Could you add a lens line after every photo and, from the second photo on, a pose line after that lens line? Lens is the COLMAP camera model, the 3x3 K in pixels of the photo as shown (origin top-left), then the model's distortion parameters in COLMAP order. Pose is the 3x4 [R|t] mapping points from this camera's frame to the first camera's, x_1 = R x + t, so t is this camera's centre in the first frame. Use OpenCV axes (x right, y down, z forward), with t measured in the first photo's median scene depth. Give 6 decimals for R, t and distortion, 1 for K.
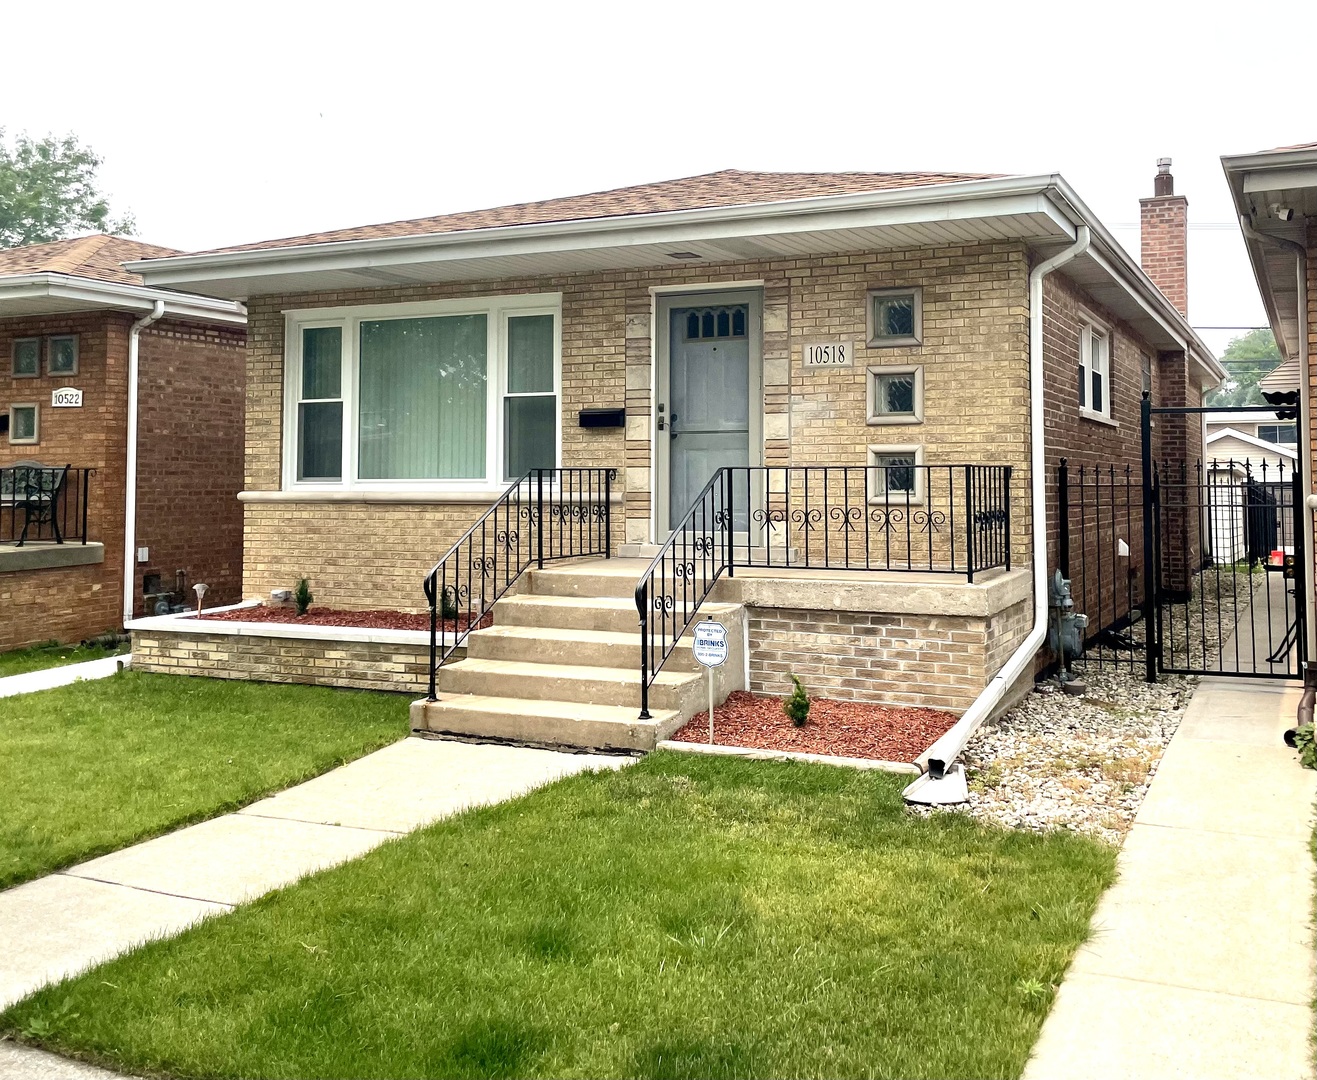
lens RADIAL K [[1244.7, 0, 708.0], [0, 1244.7, 443.7], [0, 0, 1]] dist [0.054025, 0.000000]
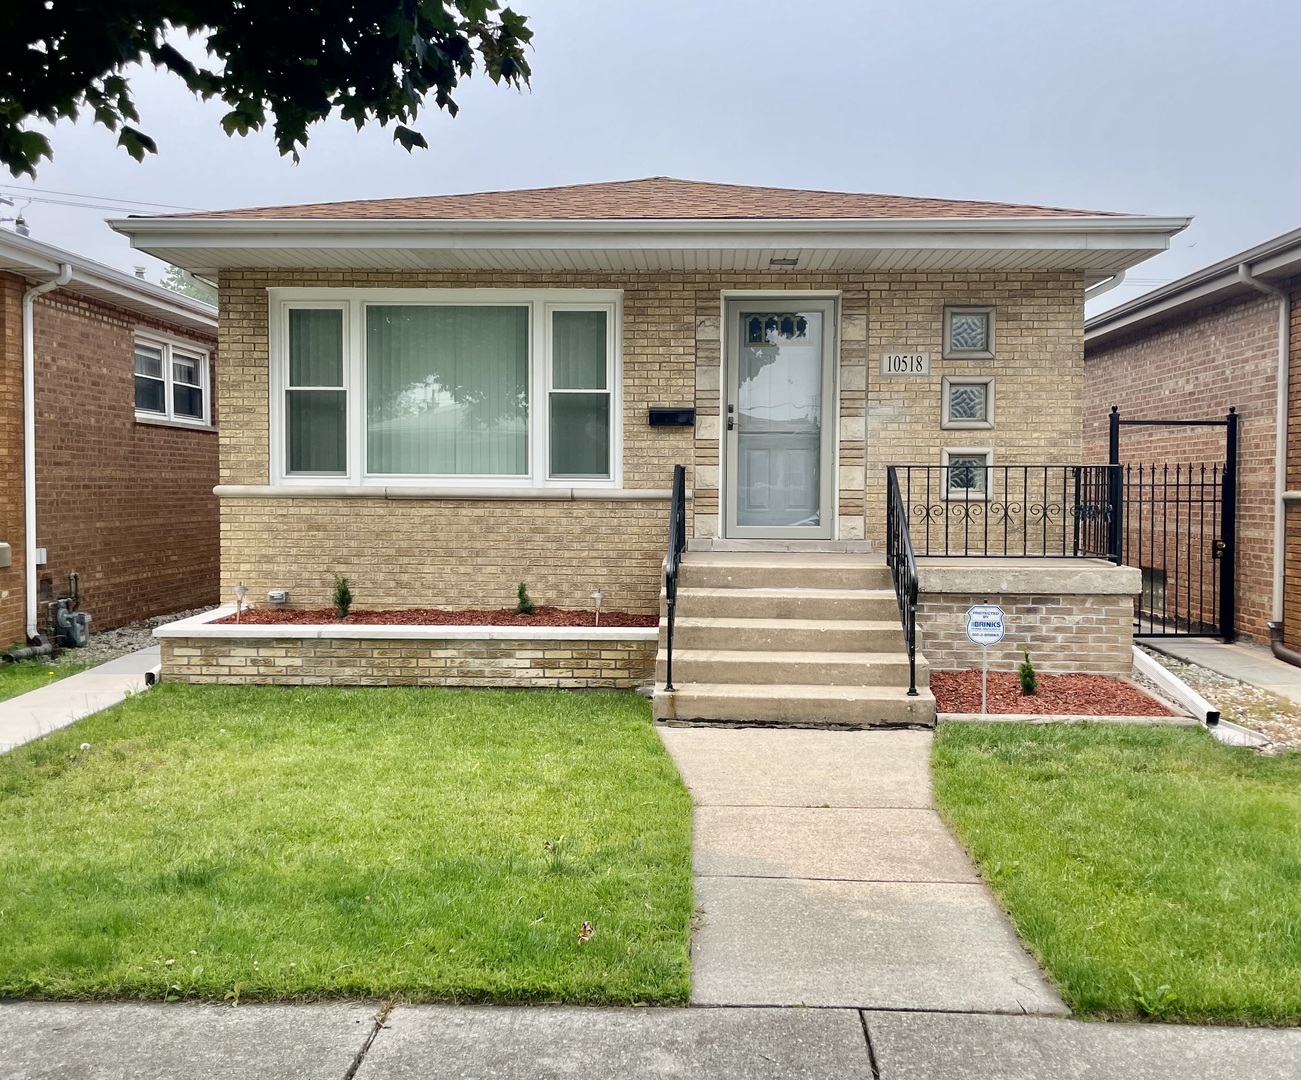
lens RADIAL K [[1161.6, 0, 629.8], [0, 1161.6, 549.9], [0, 0, 1]] dist [0.073210, -0.089888]
pose [[0.930076, -0.013855, 0.367105, -0.477891], [-0.018348, 0.996289, 0.084087, 0.009059], [-0.366908, -0.084943, 0.926371, 0.113389]]
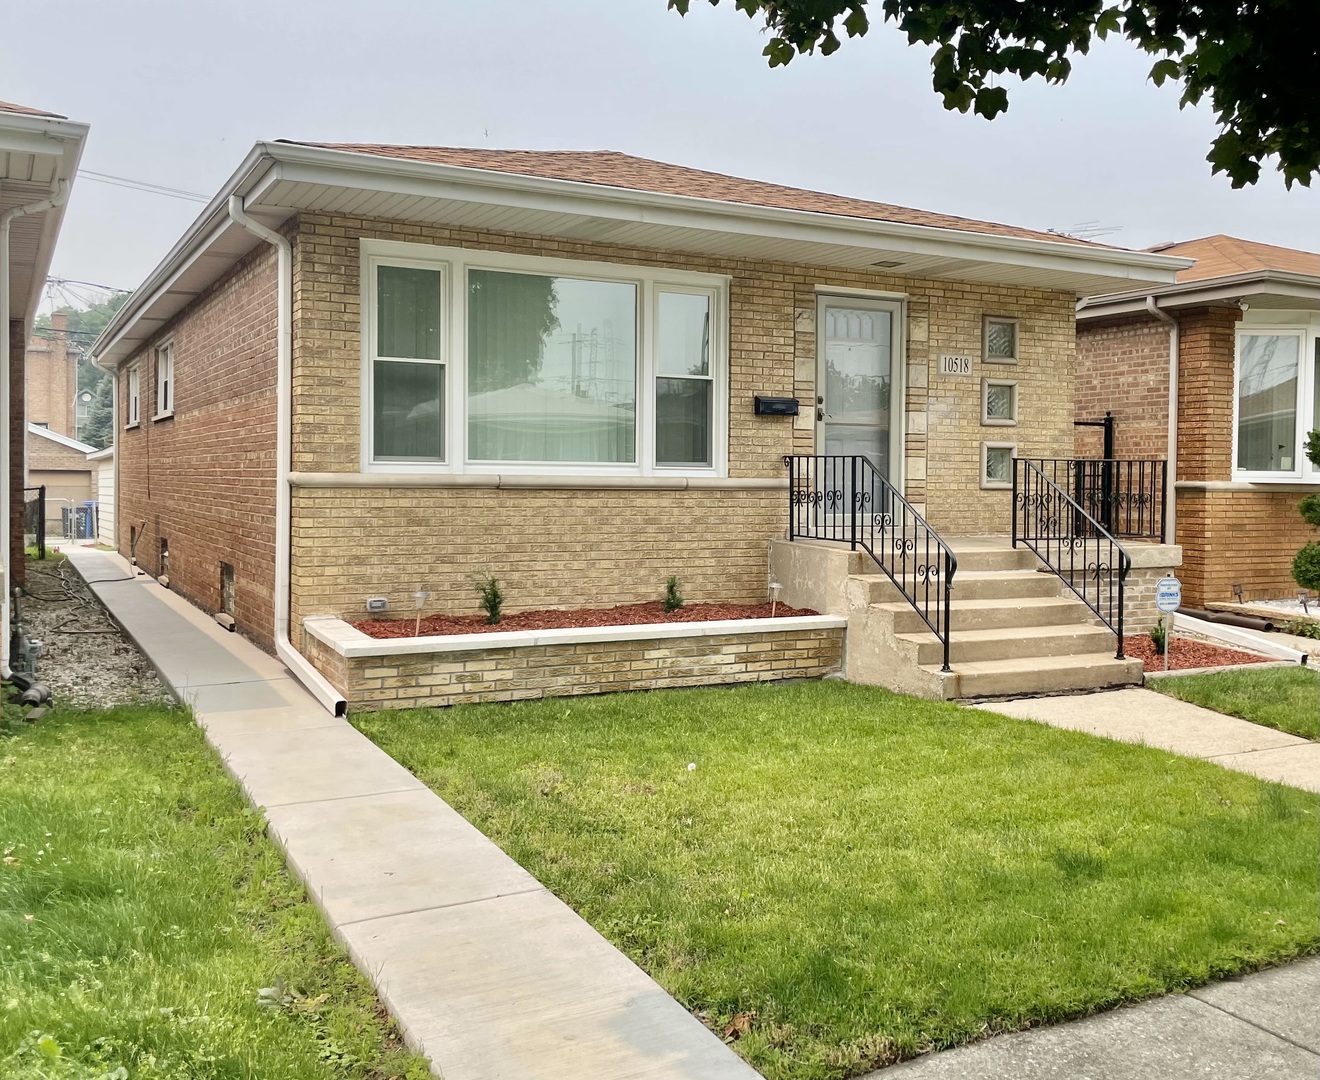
lens RADIAL K [[1247.5, 0, 671.4], [0, 1247.5, 541.3], [0, 0, 1]] dist [0.054025, 0.000000]
pose [[0.626069, -0.034797, 0.778991, -0.964151], [-0.037073, 0.996546, 0.074311, 0.017546], [-0.778886, -0.075404, 0.622616, 0.417572]]
